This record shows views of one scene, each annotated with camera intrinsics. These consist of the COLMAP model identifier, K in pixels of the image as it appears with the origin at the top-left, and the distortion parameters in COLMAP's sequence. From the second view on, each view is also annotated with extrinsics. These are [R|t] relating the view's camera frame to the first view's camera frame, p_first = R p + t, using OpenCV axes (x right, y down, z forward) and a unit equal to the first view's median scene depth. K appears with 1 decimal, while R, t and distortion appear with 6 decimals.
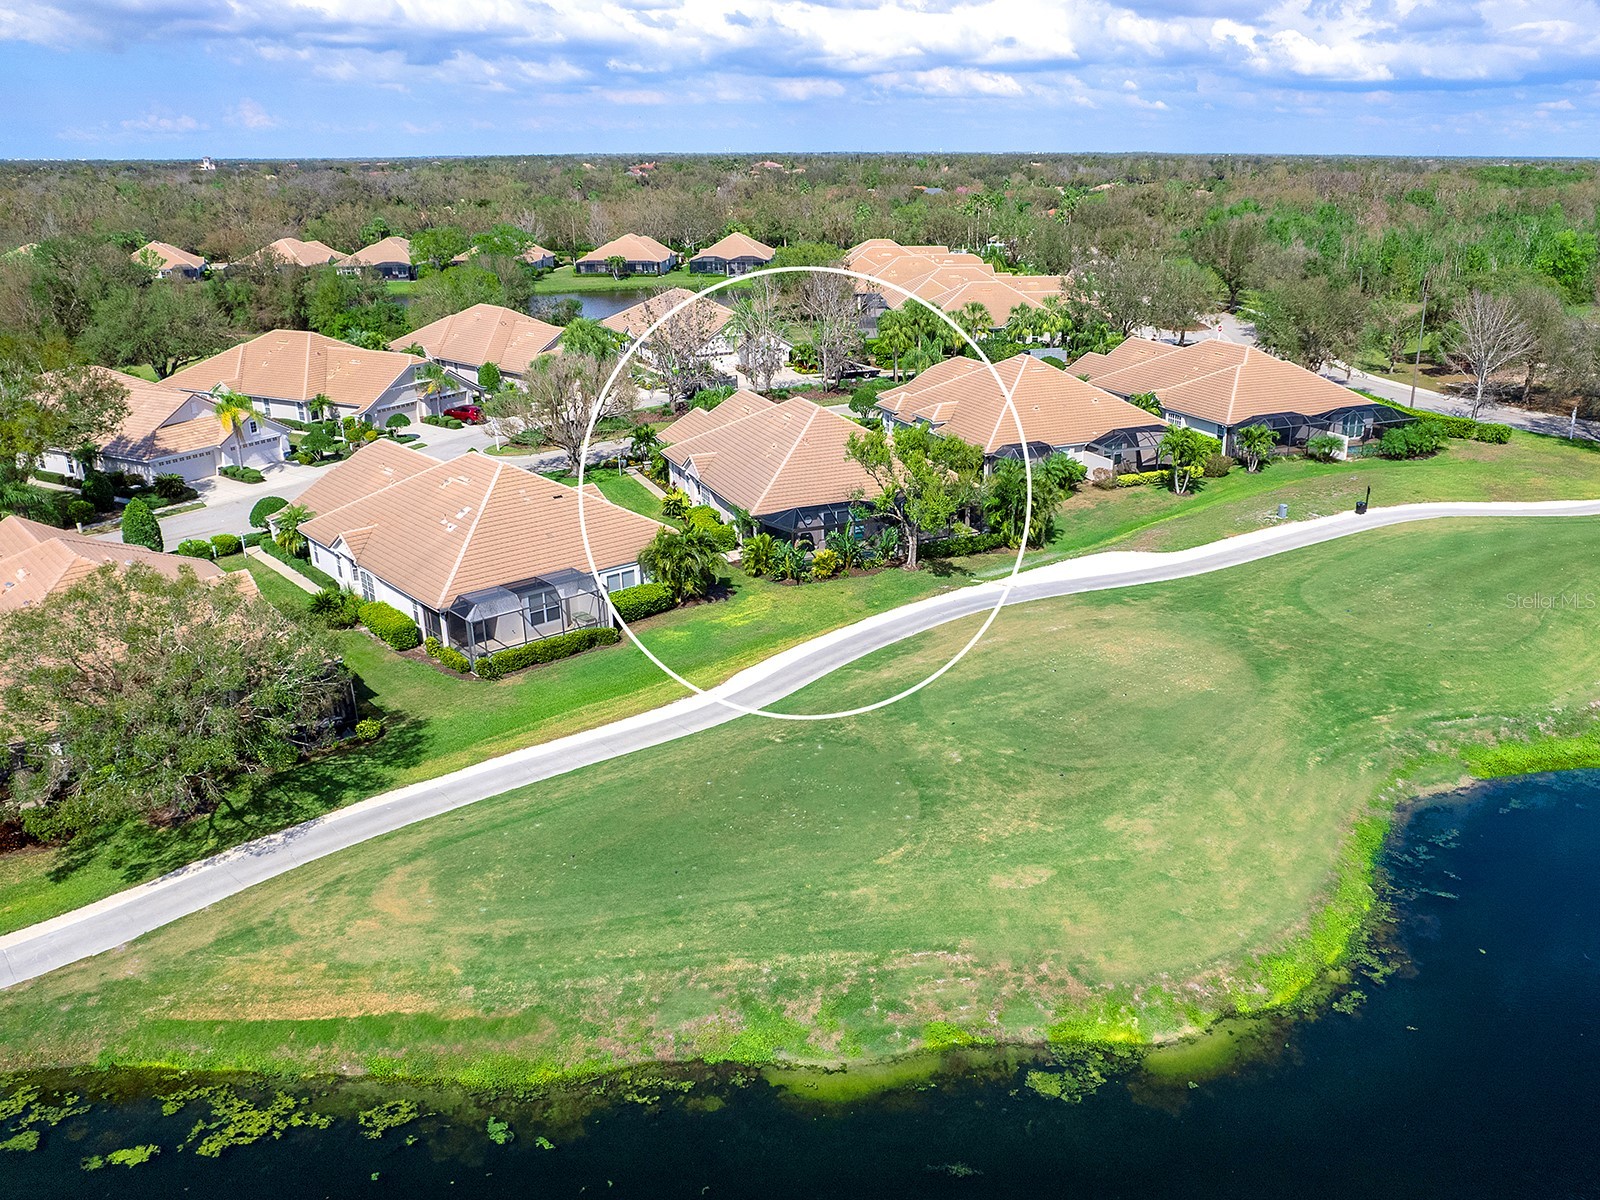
lens RADIAL K [[1277.4, 0, 862.5], [0, 1277.4, 623.5], [0, 0, 1]] dist [-0.056314, 0.015799]
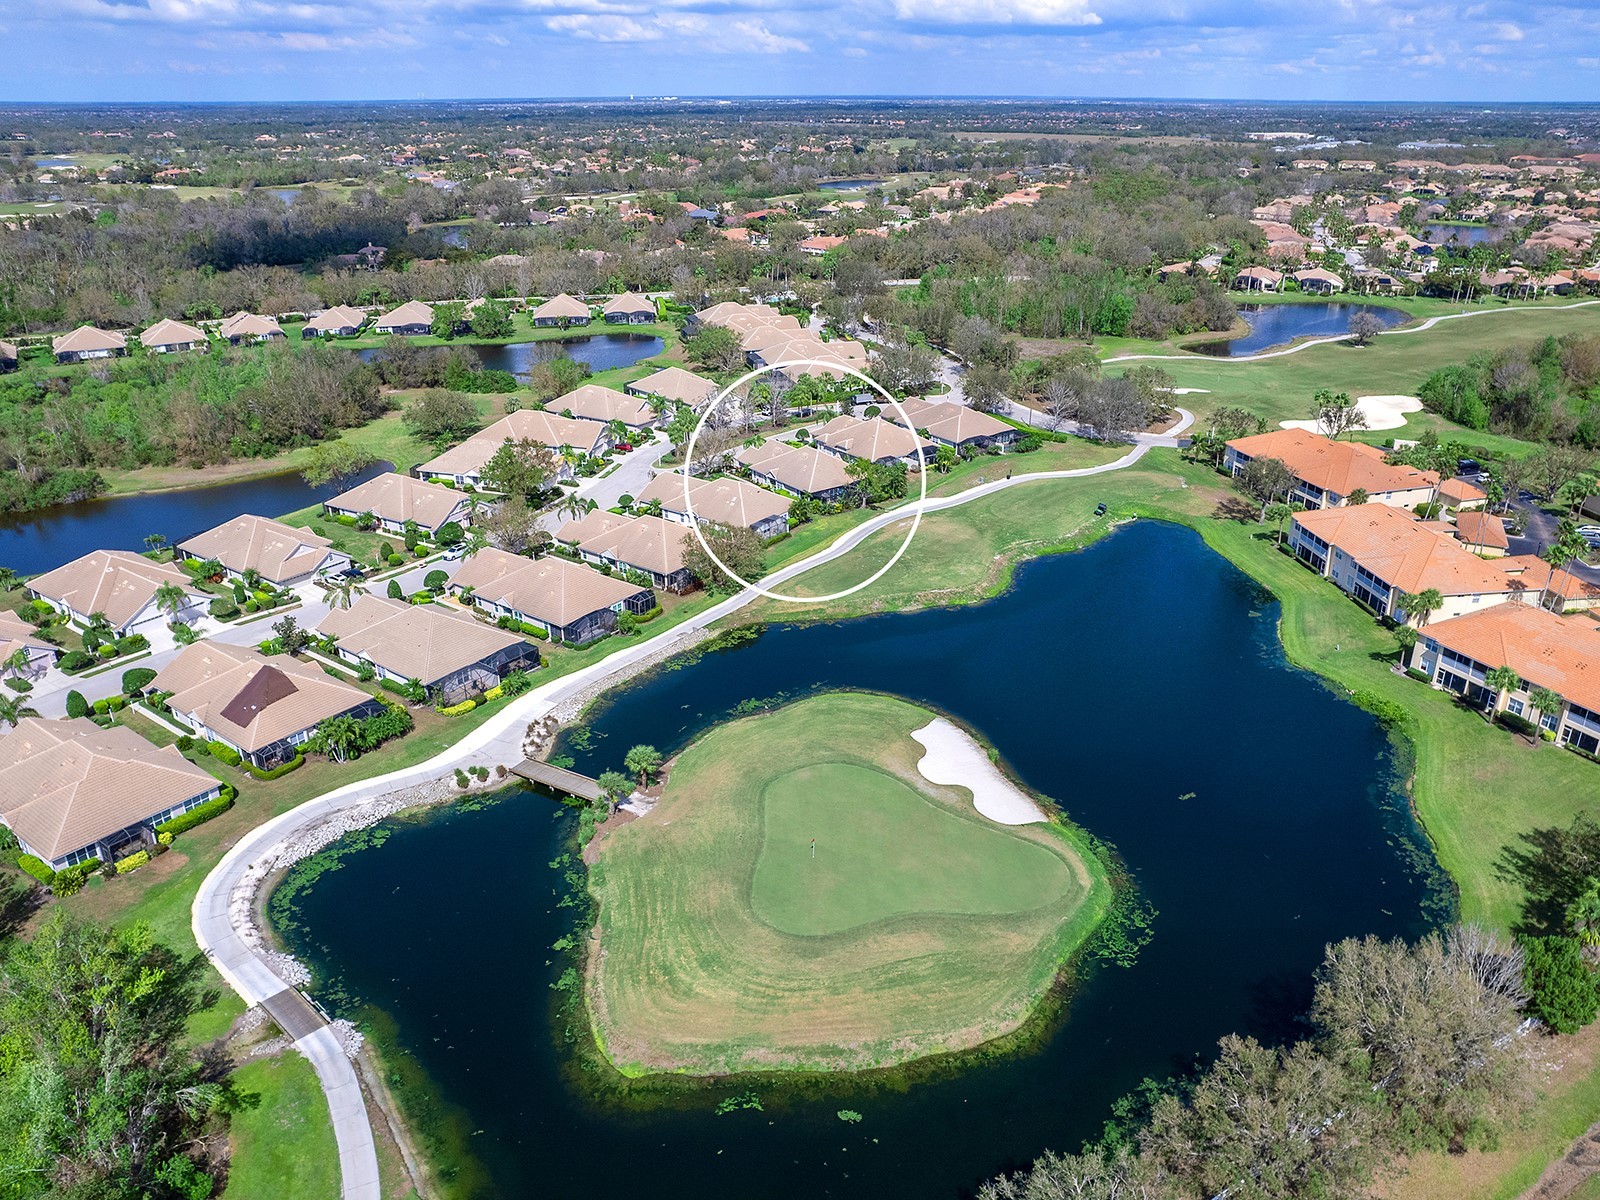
lens RADIAL K [[1287.5, 0, 800.0], [0, 1287.5, 600.0], [0, 0, 1]] dist [-0.098342, 0.103872]
pose [[0.979913, -0.069973, 0.186748, -0.633696], [0.061933, 0.996899, 0.048550, 0.014644], [-0.189566, -0.036009, 0.981208, -1.781463]]
